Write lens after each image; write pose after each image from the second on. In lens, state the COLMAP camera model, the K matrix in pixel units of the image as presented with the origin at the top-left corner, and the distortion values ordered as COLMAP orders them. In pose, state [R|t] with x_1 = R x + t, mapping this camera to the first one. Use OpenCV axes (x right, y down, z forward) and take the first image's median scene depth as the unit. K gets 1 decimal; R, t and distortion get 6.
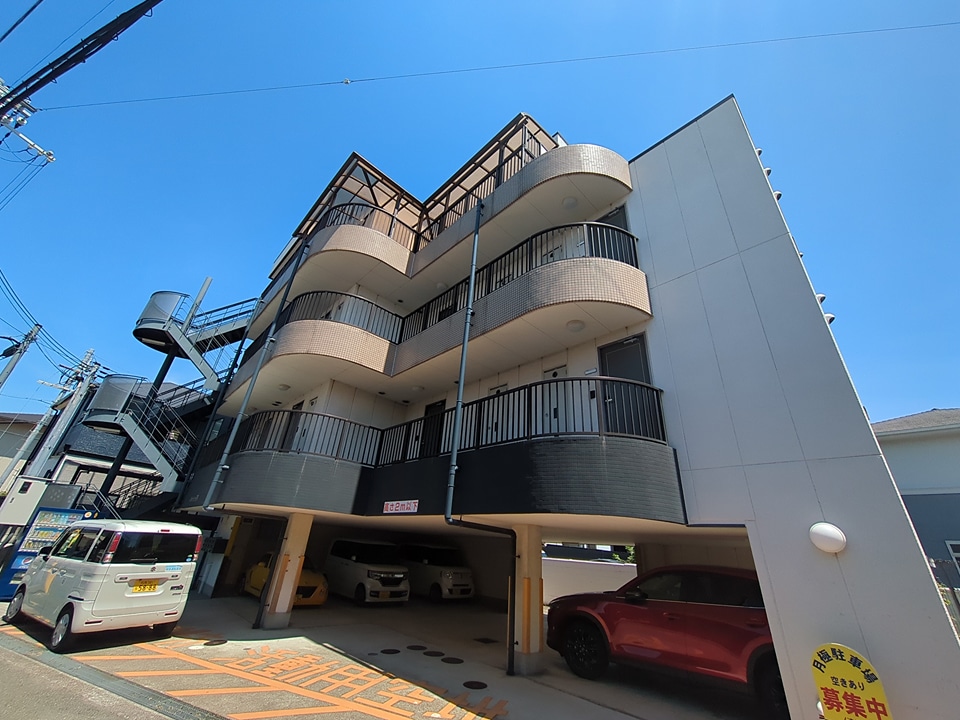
lens RADIAL K [[378.5, 0, 482.8], [0, 378.5, 358.6], [0, 0, 1]] dist [-0.004432, 0.000784]
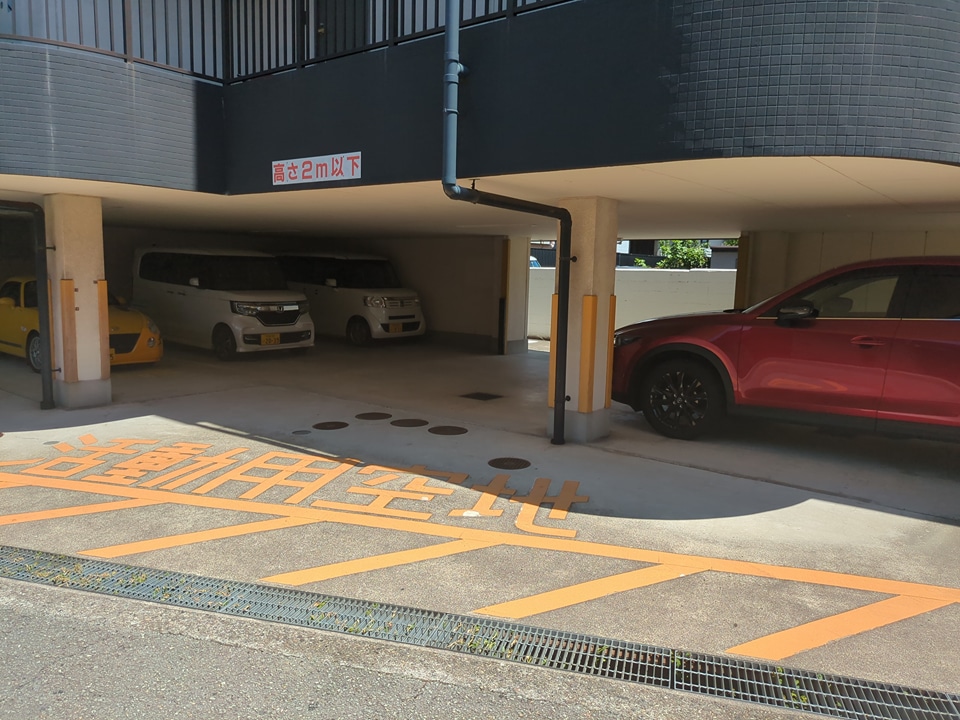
lens RADIAL K [[721.4, 0, 478.7], [0, 721.4, 360.6], [0, 0, 1]] dist [0.042157, -0.030052]
pose [[0.991193, -0.060441, 0.117825, -0.145091], [-0.017119, 0.823812, 0.566604, 0.094010], [-0.131312, -0.563631, 0.815522, 0.160025]]
